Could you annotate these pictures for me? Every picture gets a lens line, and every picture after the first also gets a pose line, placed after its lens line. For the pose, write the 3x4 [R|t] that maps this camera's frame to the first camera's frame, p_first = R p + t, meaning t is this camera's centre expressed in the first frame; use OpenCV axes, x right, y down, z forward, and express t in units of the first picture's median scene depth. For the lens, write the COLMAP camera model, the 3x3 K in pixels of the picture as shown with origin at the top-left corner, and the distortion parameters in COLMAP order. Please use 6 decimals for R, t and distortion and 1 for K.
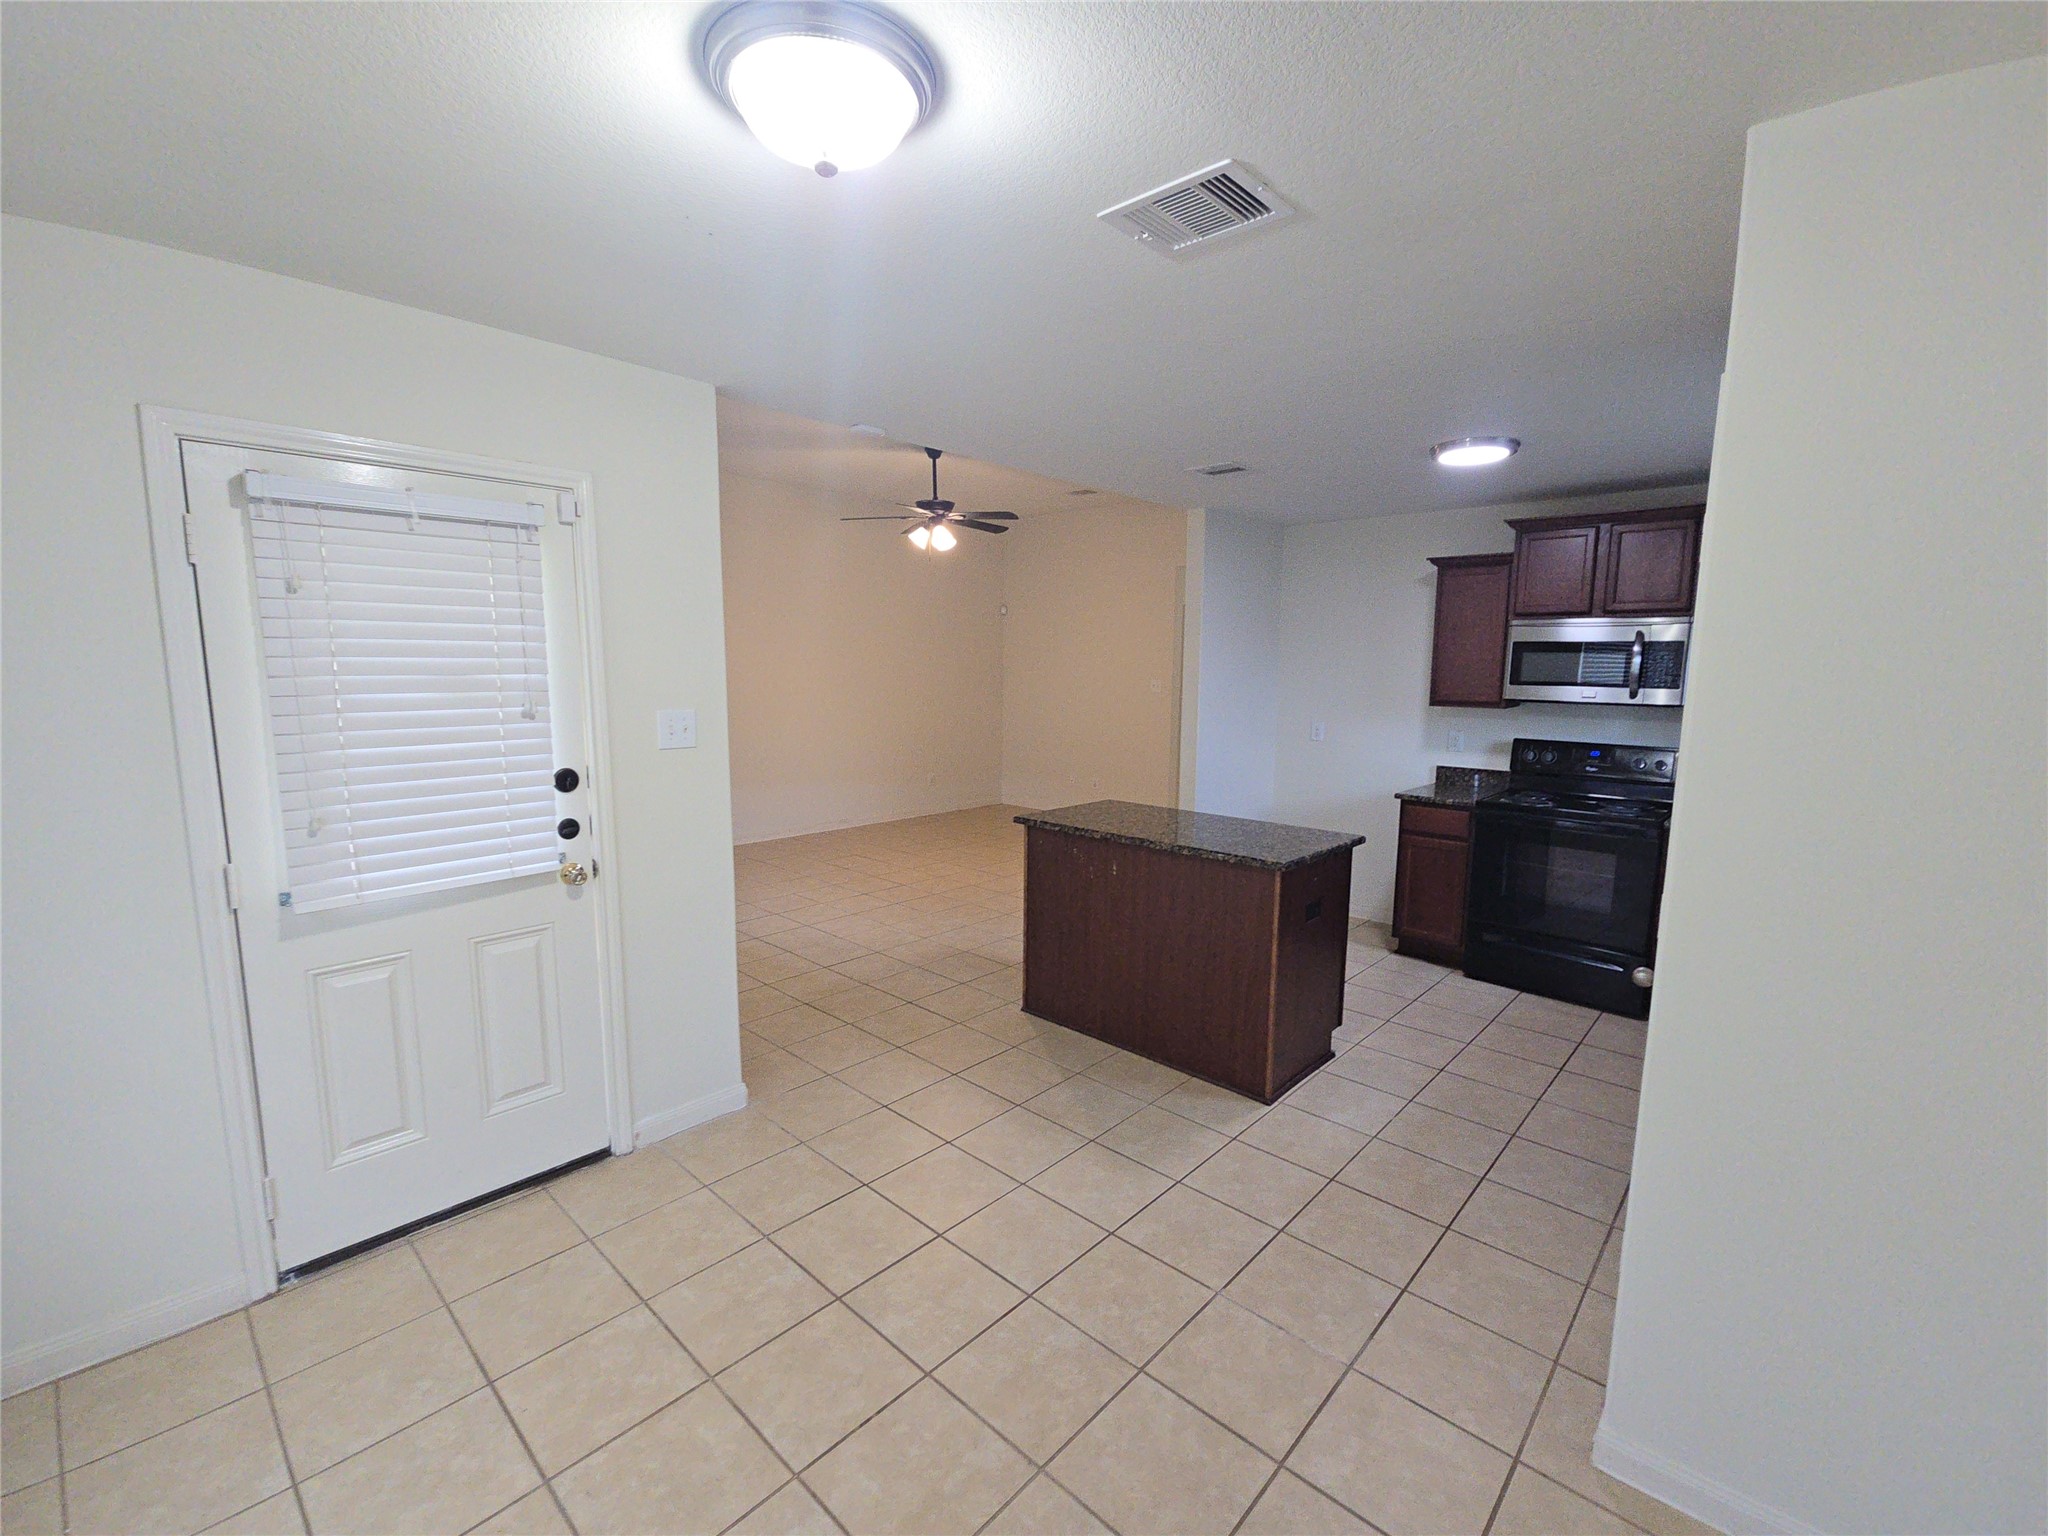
lens RADIAL K [[879.7, 0, 1017.2], [0, 879.7, 774.7], [0, 0, 1]] dist [0.002890, 0.000369]
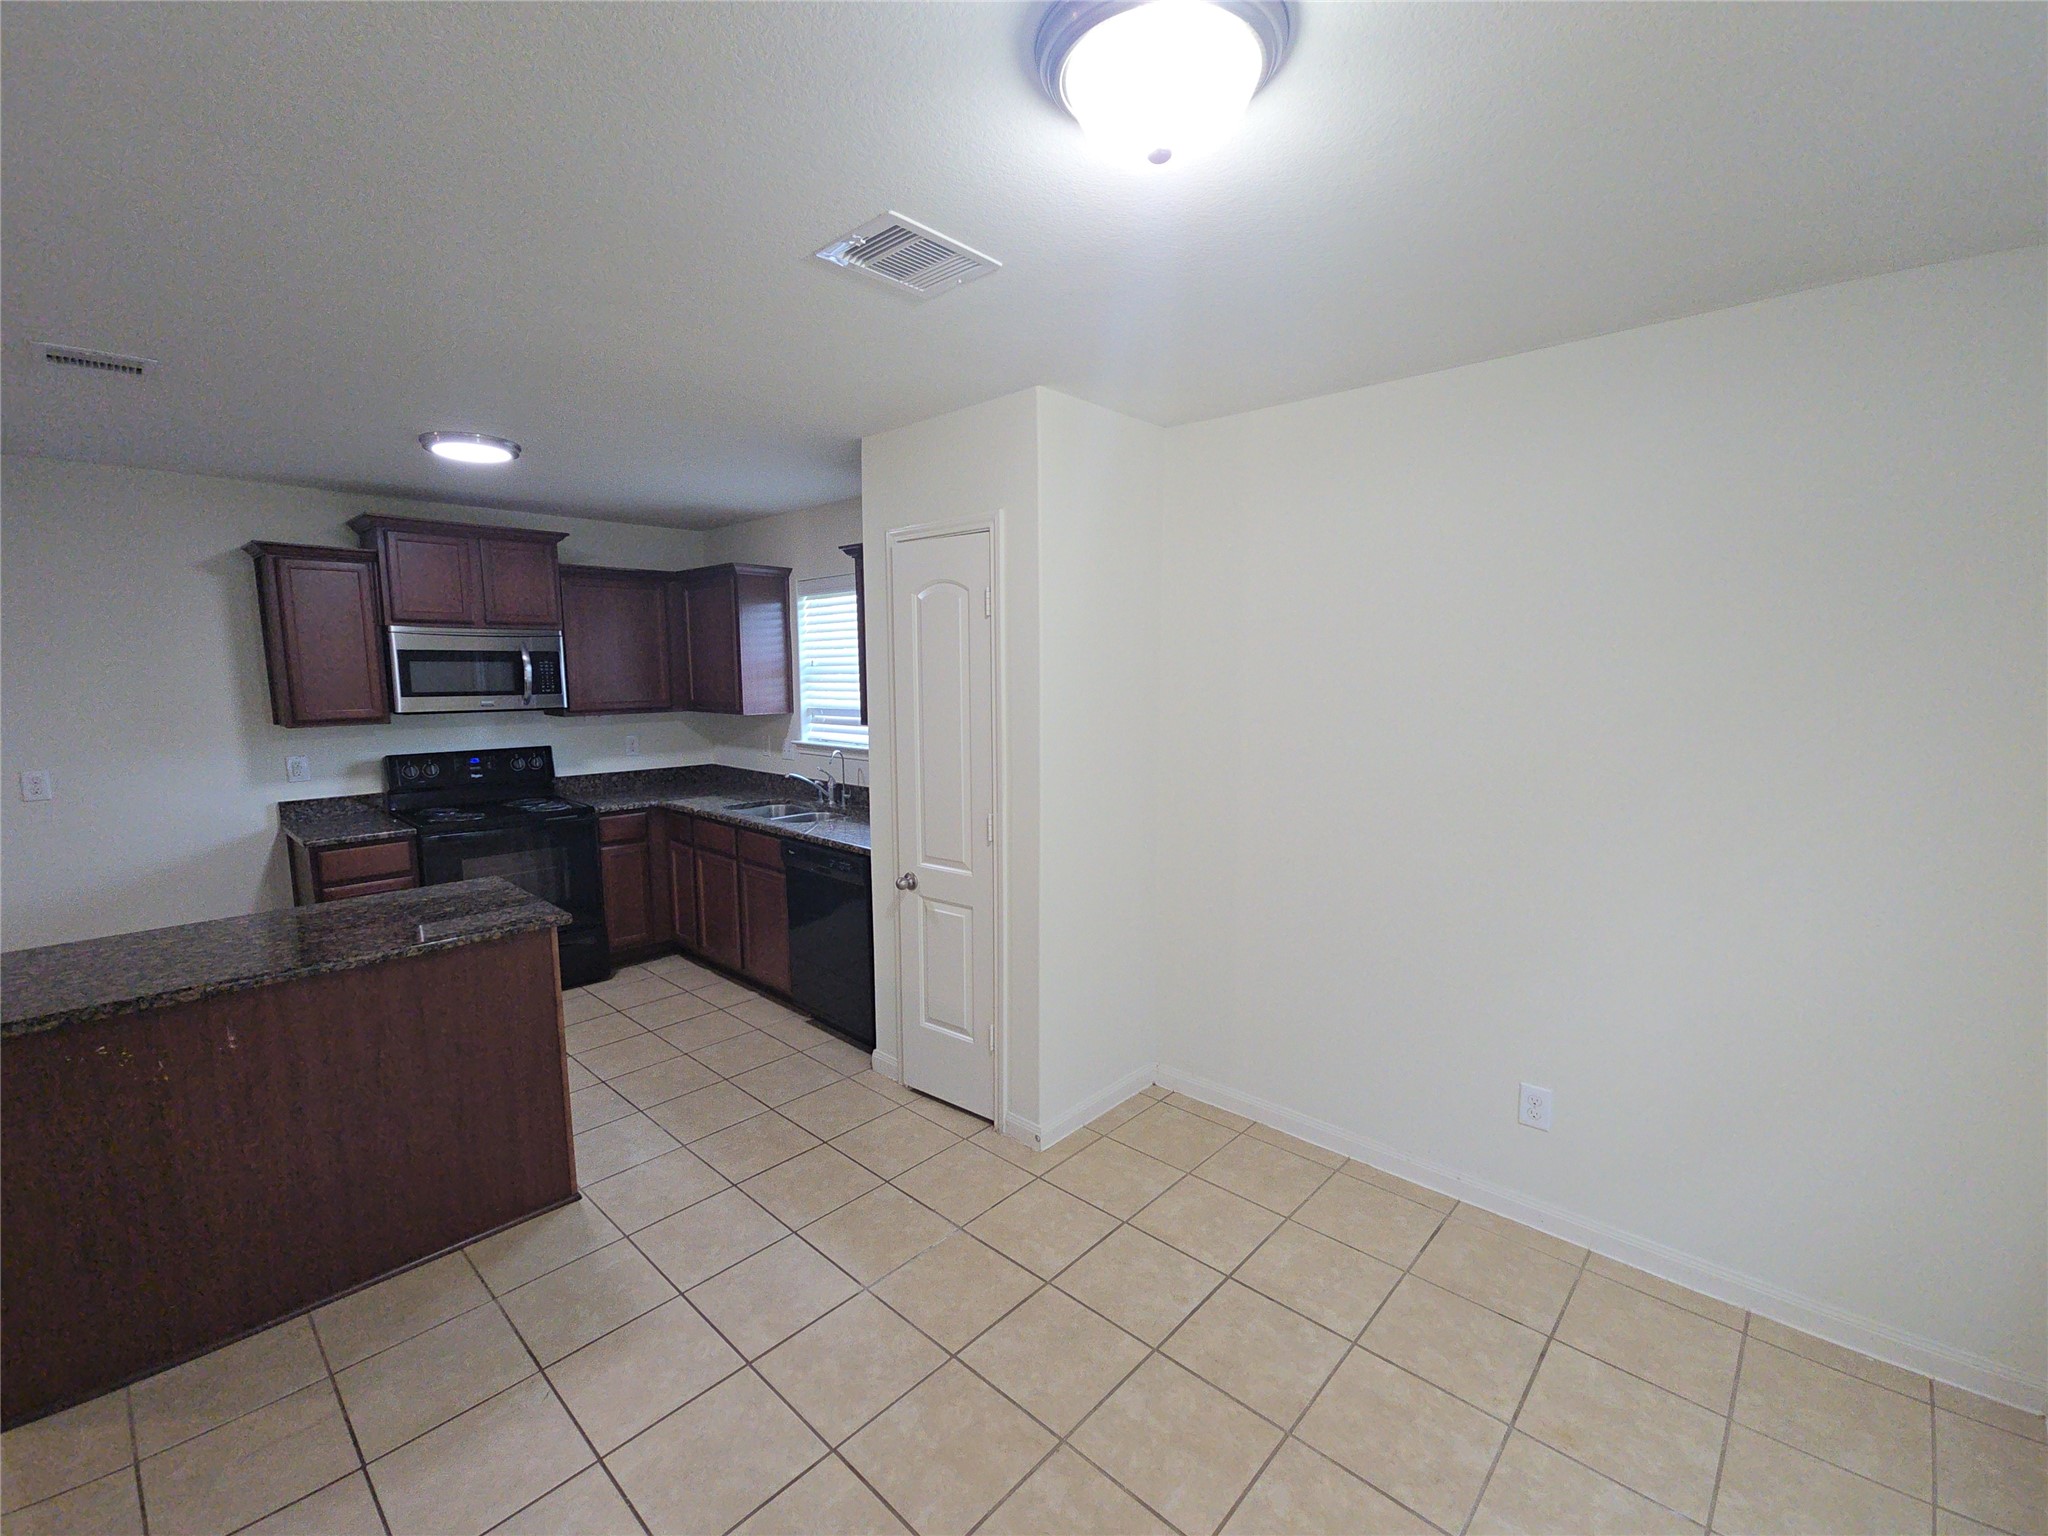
lens RADIAL K [[879.7, 0, 1017.5], [0, 879.7, 768.3], [0, 0, 1]] dist [0.002890, 0.000369]
pose [[0.009252, -0.123441, 0.992309, -0.350396], [0.139029, 0.982872, 0.120971, -0.051258], [-0.990245, 0.136841, 0.026255, 0.356052]]
